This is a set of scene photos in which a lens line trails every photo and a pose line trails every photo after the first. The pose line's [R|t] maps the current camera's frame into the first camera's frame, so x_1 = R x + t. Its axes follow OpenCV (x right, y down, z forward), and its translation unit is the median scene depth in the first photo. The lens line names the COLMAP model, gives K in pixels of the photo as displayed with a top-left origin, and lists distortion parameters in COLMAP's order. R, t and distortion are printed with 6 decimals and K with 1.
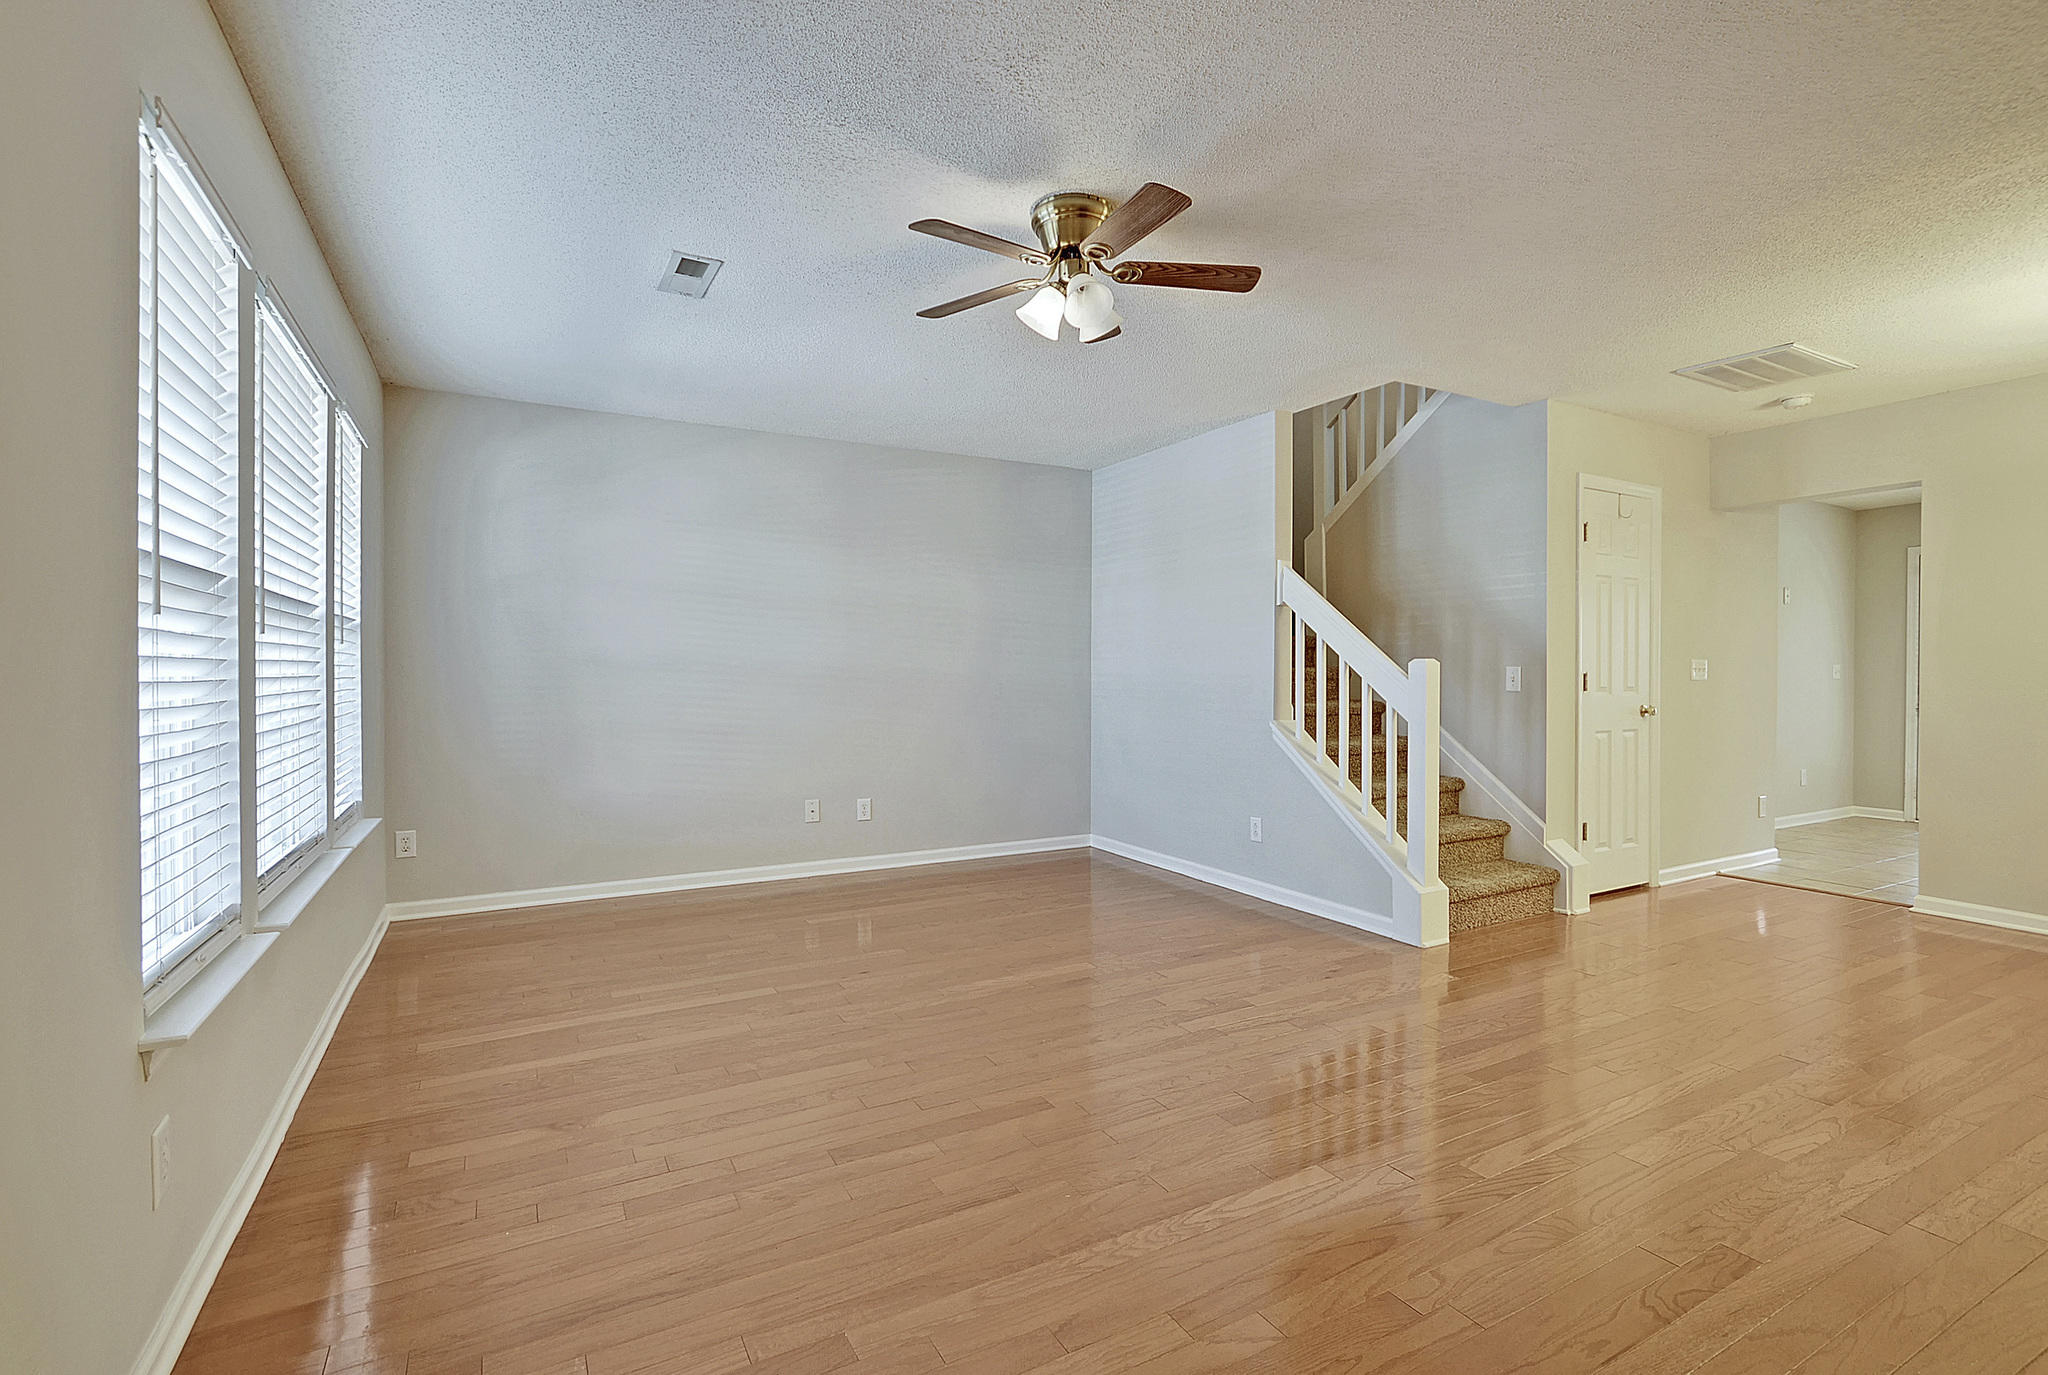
lens RADIAL K [[952.9, 0, 1029.8], [0, 952.9, 684.5], [0, 0, 1]] dist [-0.002933, -0.000137]
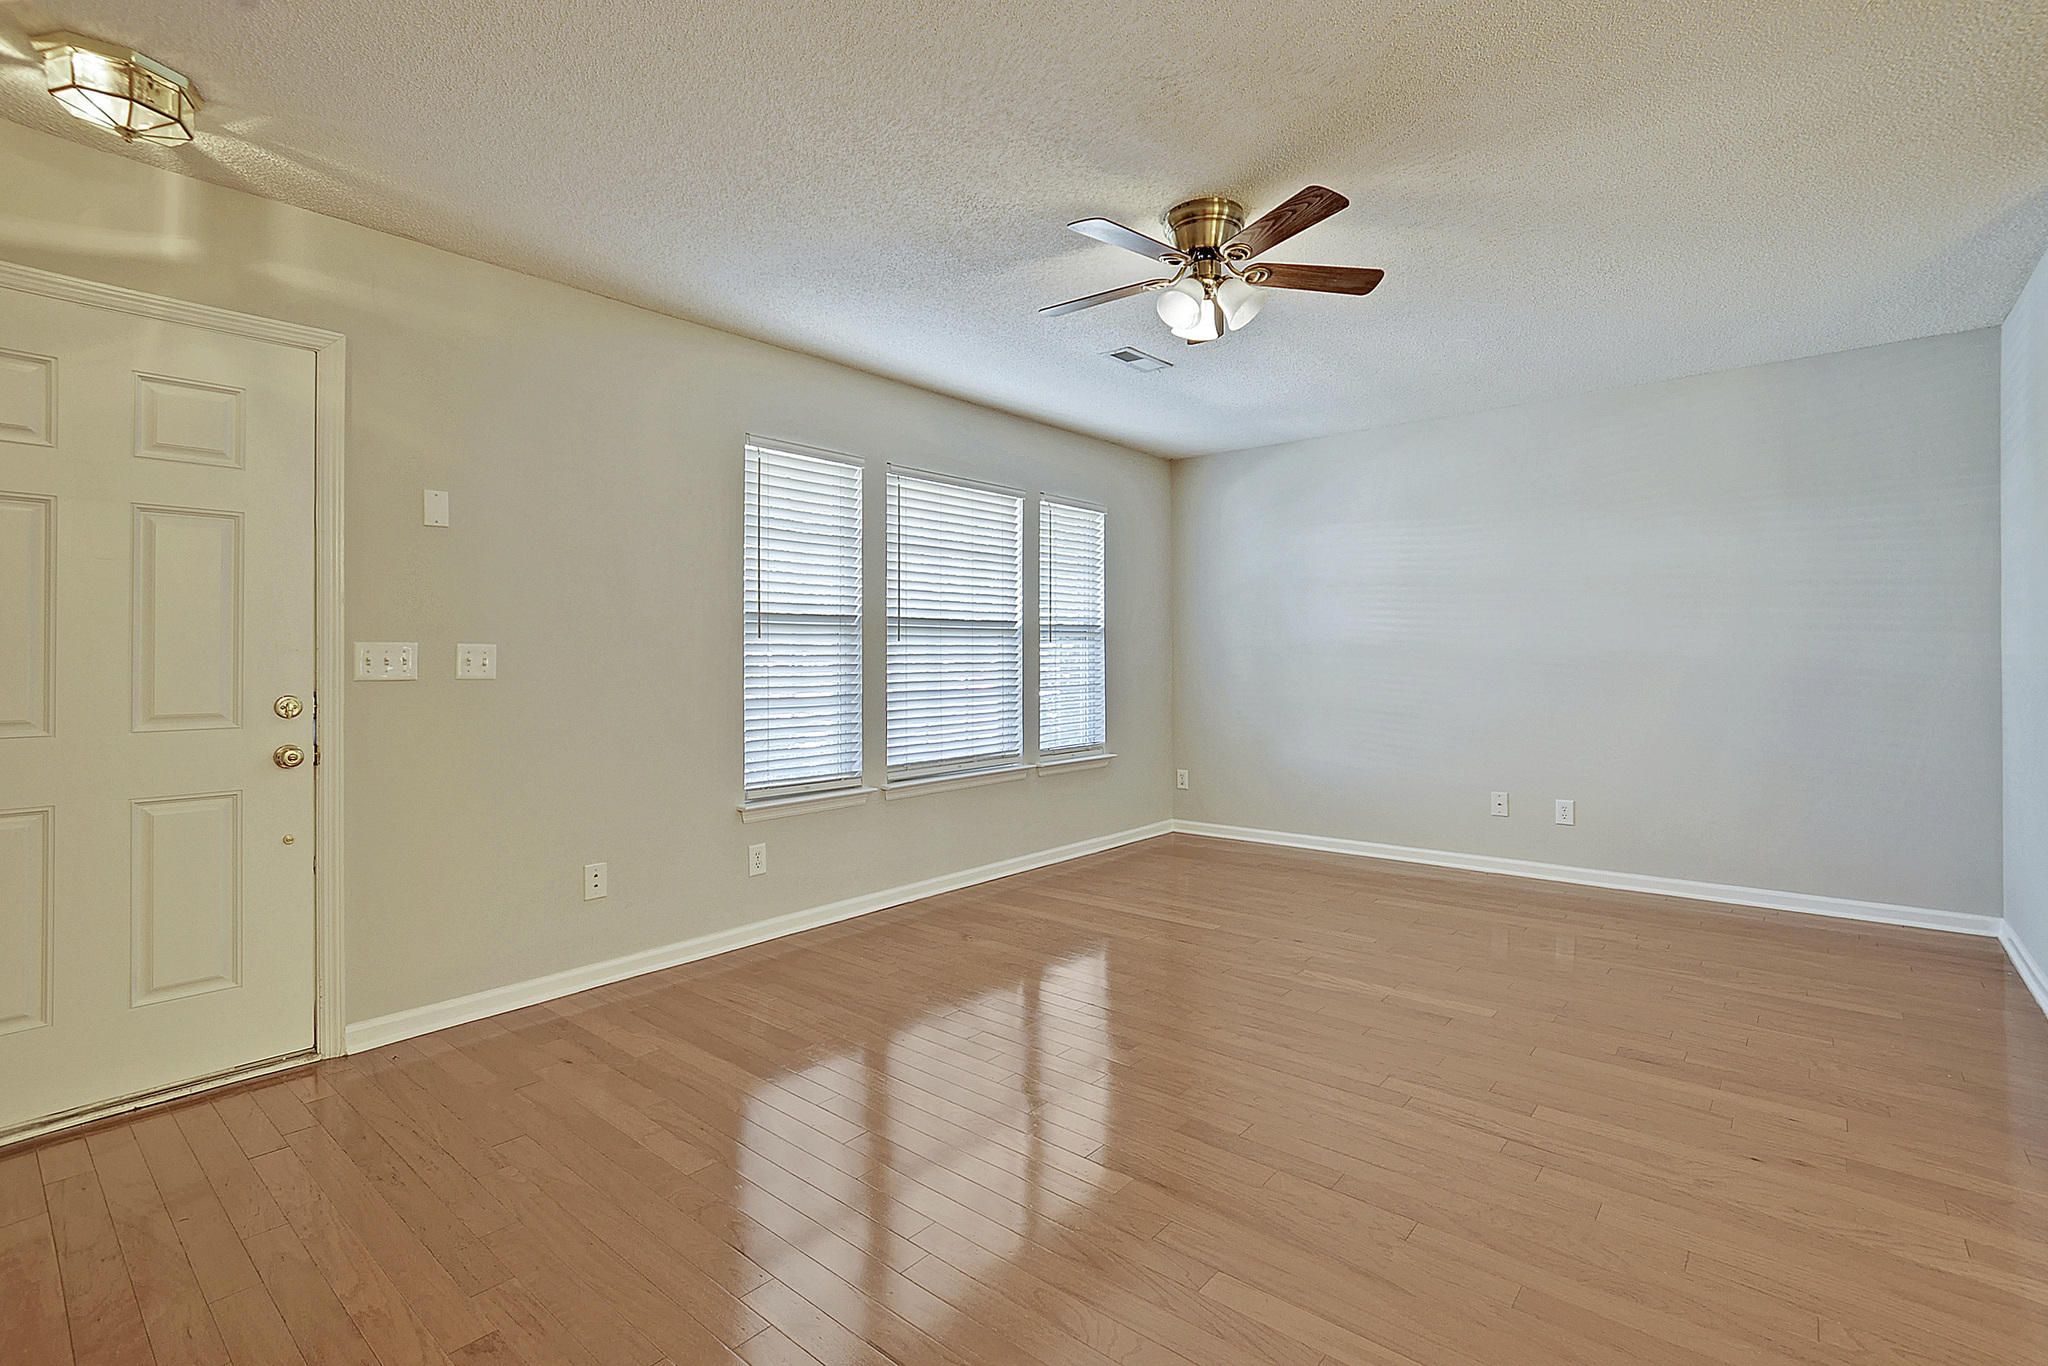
lens RADIAL K [[930.4, 0, 1029.0], [0, 930.4, 665.0], [0, 0, 1]] dist [-0.001916, 0.000325]
pose [[0.353876, 0.003636, -0.935285, 0.574631], [-0.006309, 0.999979, 0.001500, -0.004087], [0.935271, 0.005370, 0.353891, 0.291814]]
